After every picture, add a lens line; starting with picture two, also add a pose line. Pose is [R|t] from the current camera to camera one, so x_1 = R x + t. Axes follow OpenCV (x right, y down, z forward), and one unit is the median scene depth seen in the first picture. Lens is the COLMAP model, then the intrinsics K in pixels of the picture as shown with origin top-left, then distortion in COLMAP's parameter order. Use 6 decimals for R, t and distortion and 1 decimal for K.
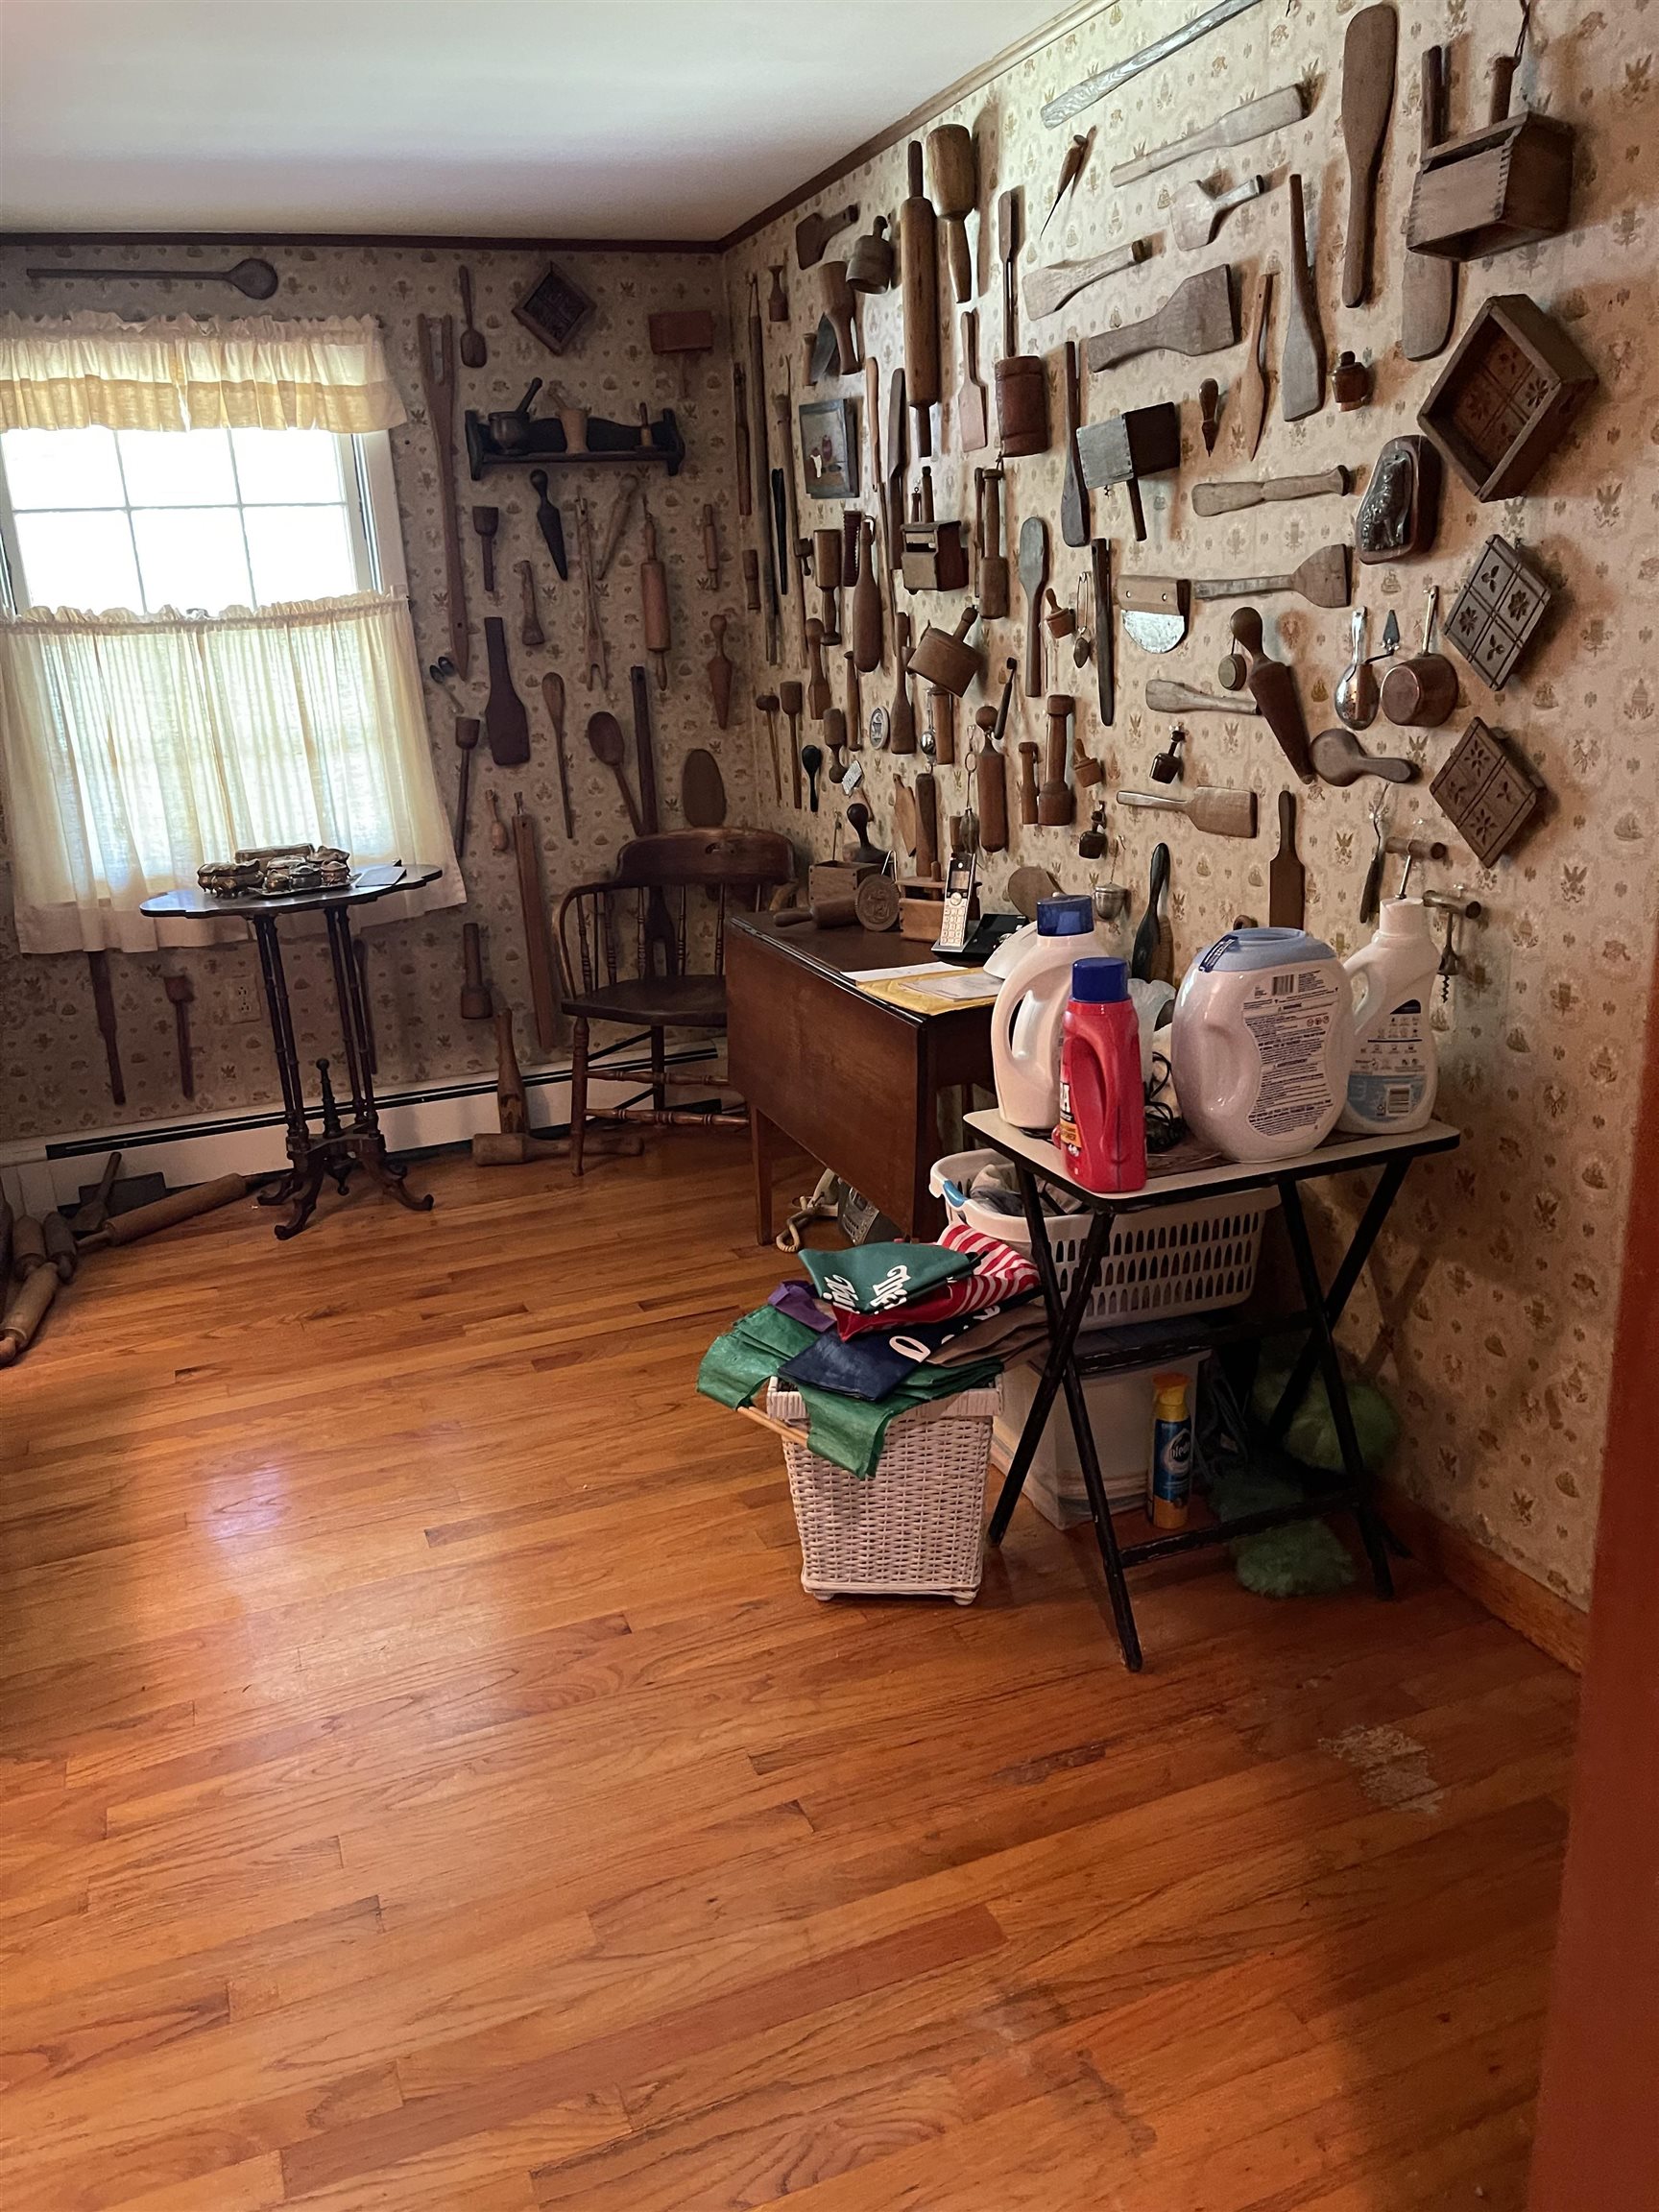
lens RADIAL K [[1663.1, 0, 829.5], [0, 1663.1, 1106.0], [0, 0, 1]] dist [0.068446, -0.092221]
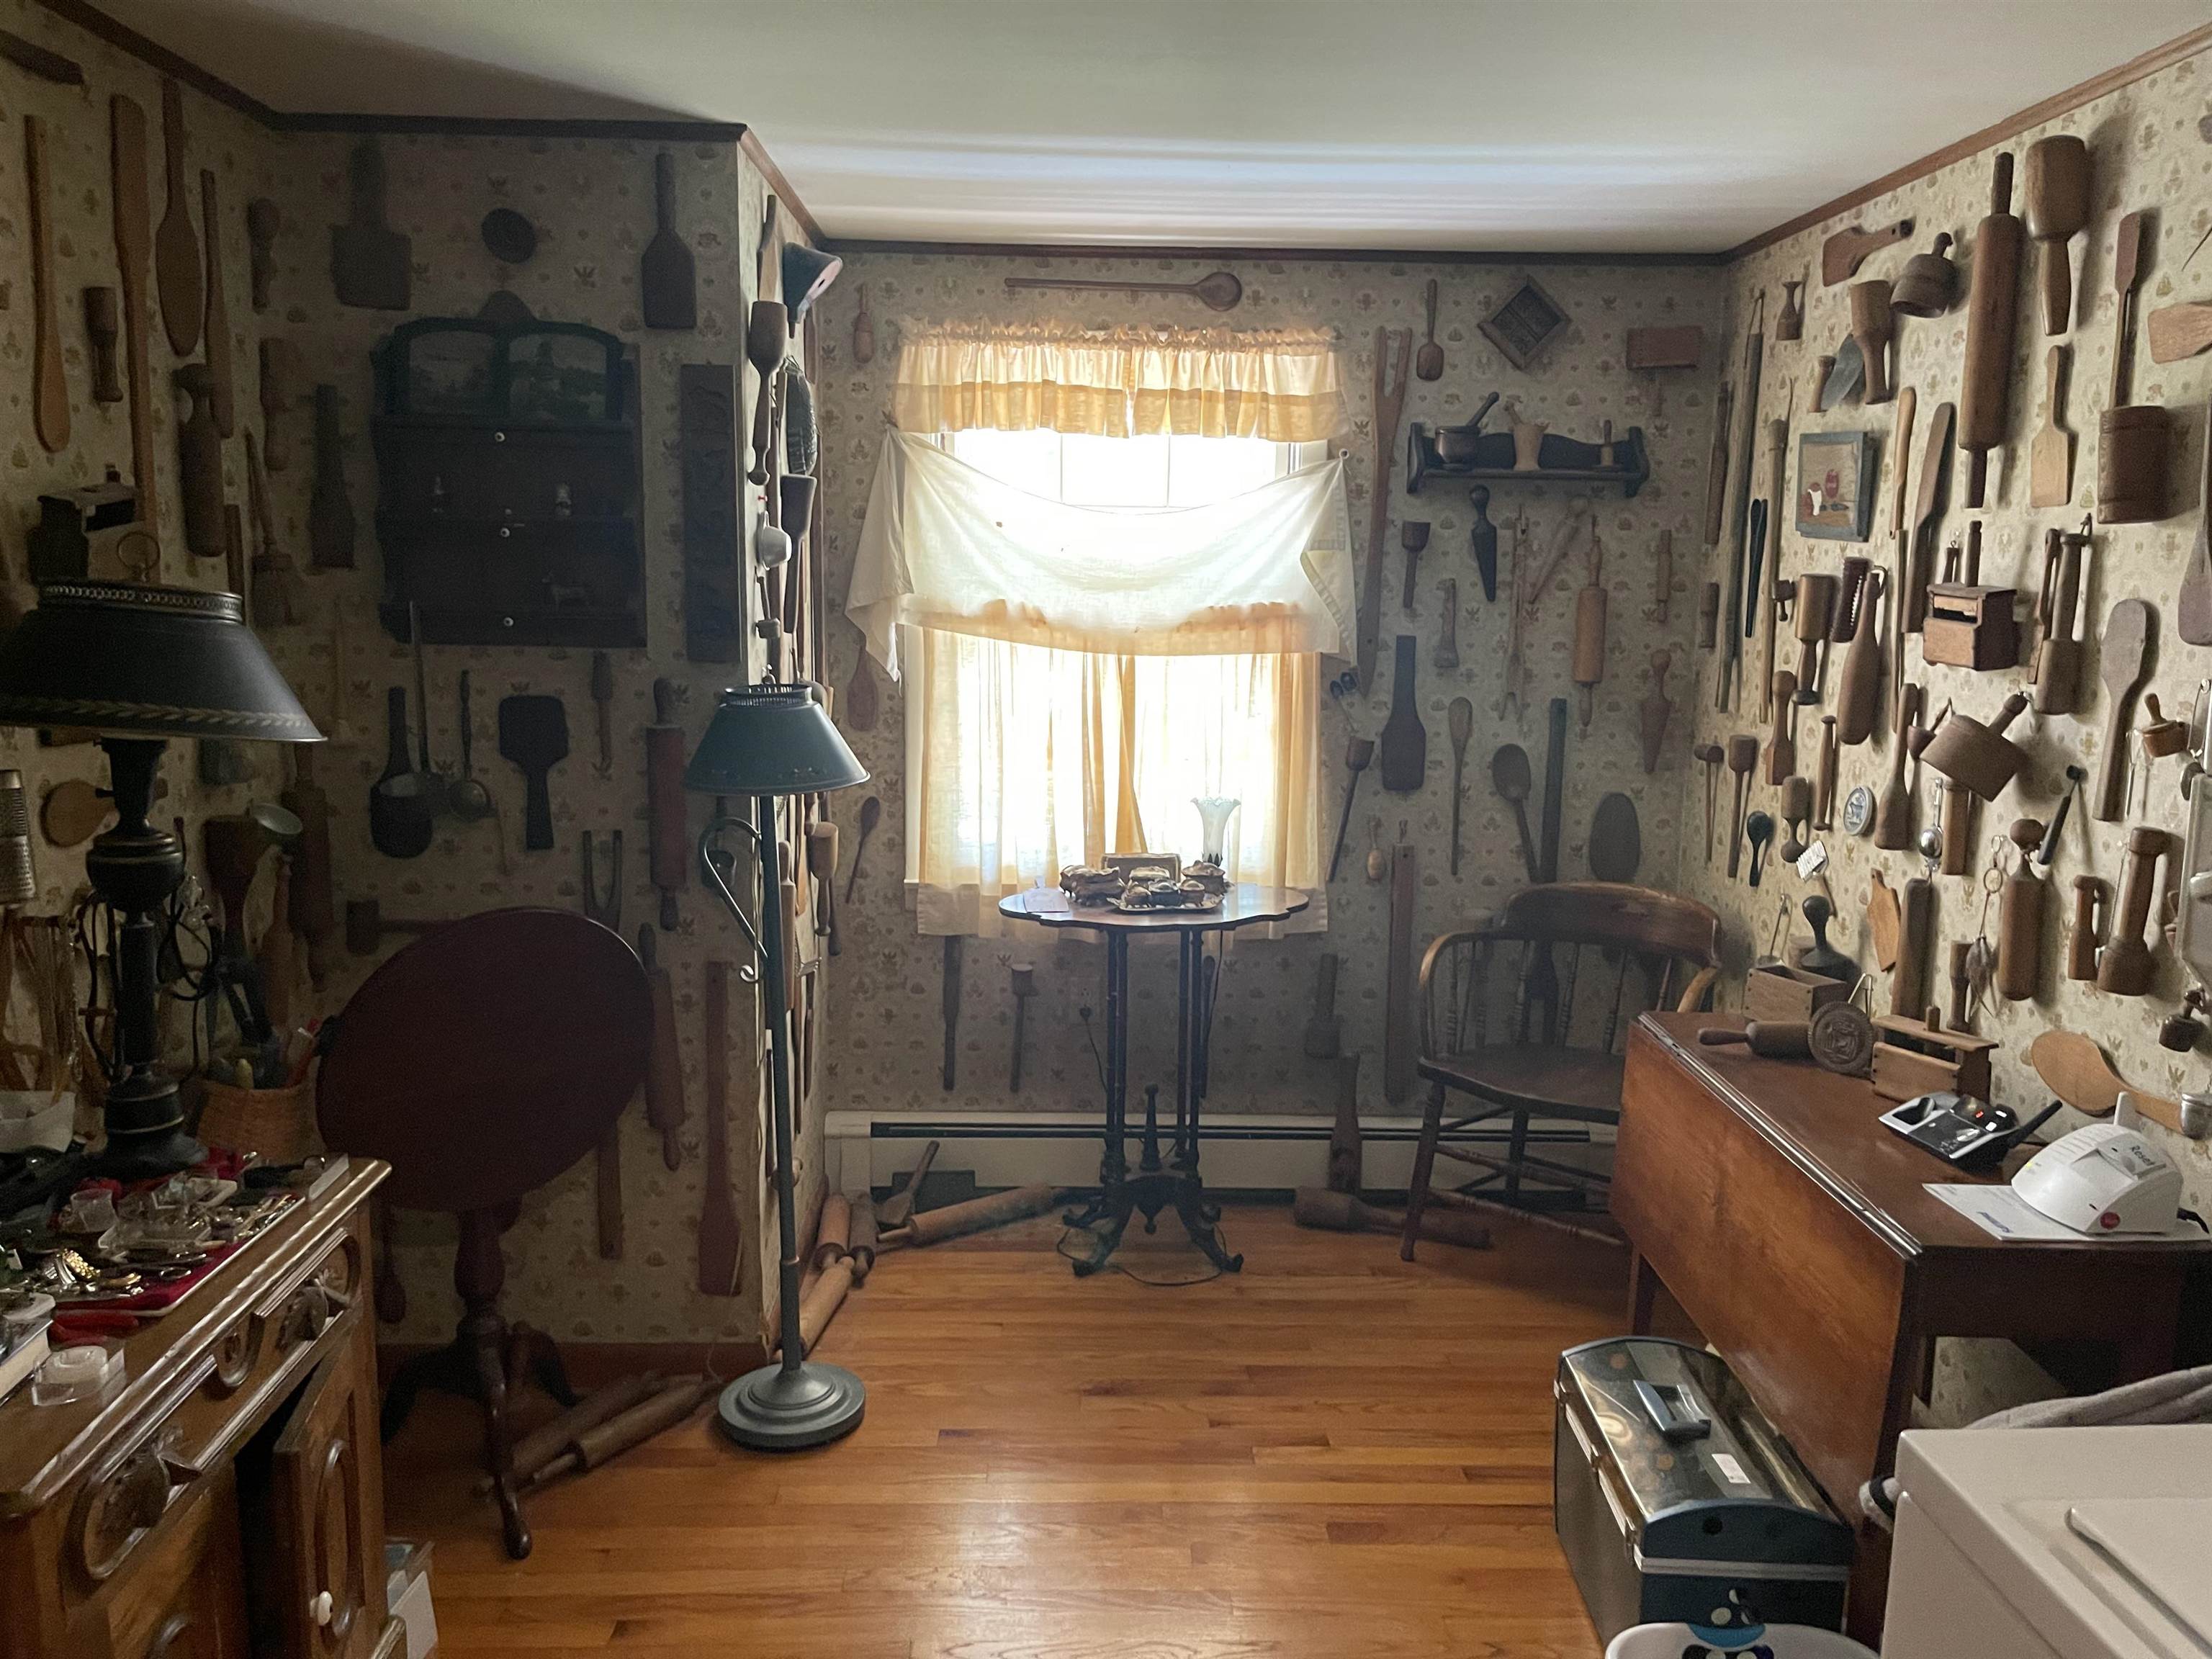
lens RADIAL K [[1663.1, 0, 1105.6], [0, 1663.1, 800.4], [0, 0, 1]] dist [0.068446, -0.092221]
pose [[0.933407, 0.119788, -0.338233, -0.035753], [-0.168422, 0.978601, -0.118208, -0.069770], [0.316836, 0.167302, 0.933609, 0.111630]]
